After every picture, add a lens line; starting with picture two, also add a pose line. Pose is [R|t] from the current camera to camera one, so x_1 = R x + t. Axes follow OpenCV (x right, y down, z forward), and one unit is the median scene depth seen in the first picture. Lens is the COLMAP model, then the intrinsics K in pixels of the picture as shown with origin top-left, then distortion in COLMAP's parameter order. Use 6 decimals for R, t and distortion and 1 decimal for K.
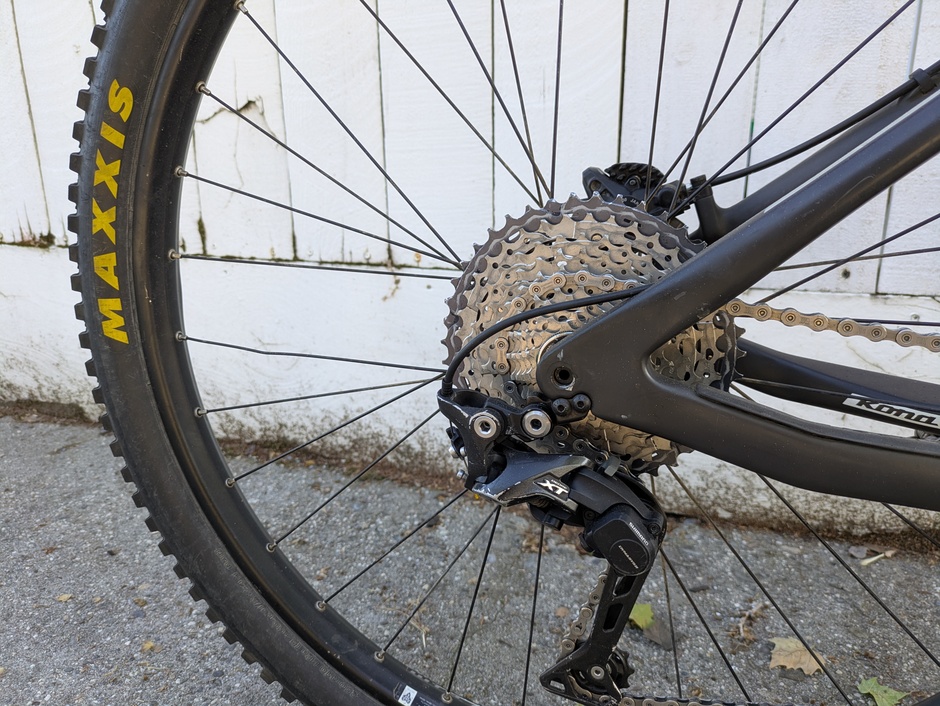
lens RADIAL K [[699.0, 0, 471.3], [0, 699.0, 372.6], [0, 0, 1]] dist [0.036739, -0.022458]
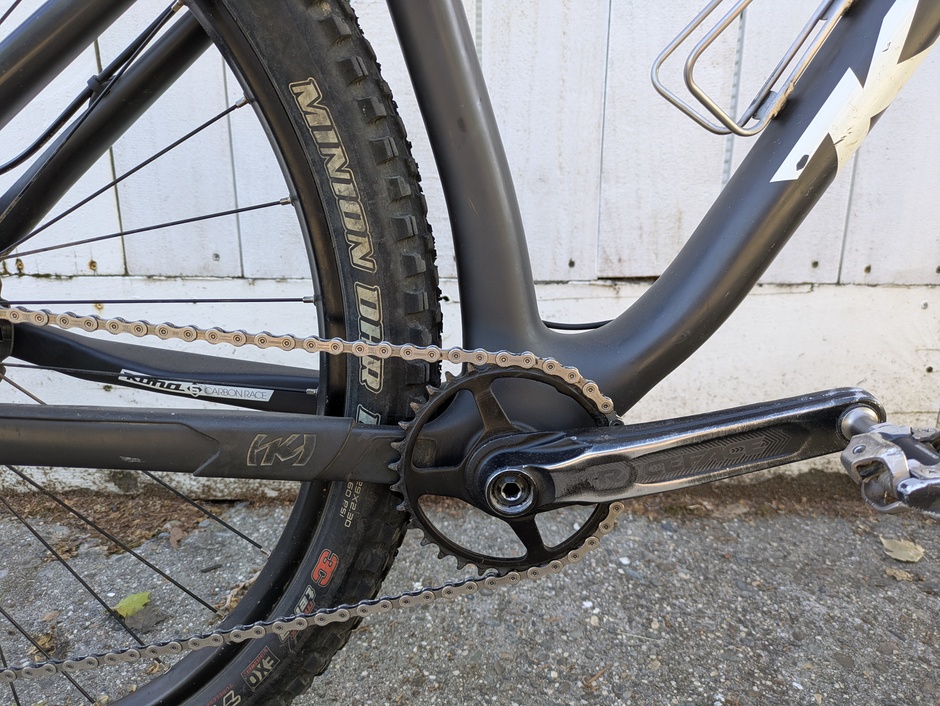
lens RADIAL K [[699.0, 0, 487.3], [0, 699.0, 360.7], [0, 0, 1]] dist [0.036739, -0.022458]
pose [[0.951476, -0.077866, 0.297709, 0.661112], [0.082280, 0.996607, -0.002304, 0.057512], [-0.296519, 0.026688, 0.954654, -0.188510]]
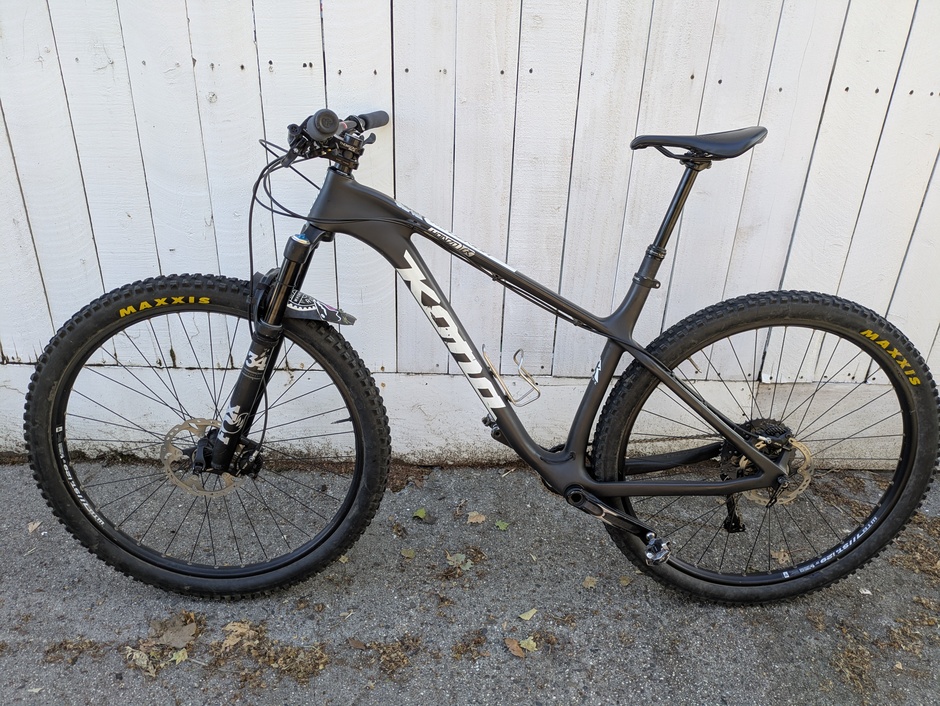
lens RADIAL K [[699.0, 0, 466.1], [0, 699.0, 356.8], [0, 0, 1]] dist [0.036739, -0.022458]
pose [[0.937168, -0.113254, 0.329985, -0.561349], [0.068134, 0.987045, 0.145261, -0.852439], [-0.342161, -0.113650, 0.932743, -2.021369]]
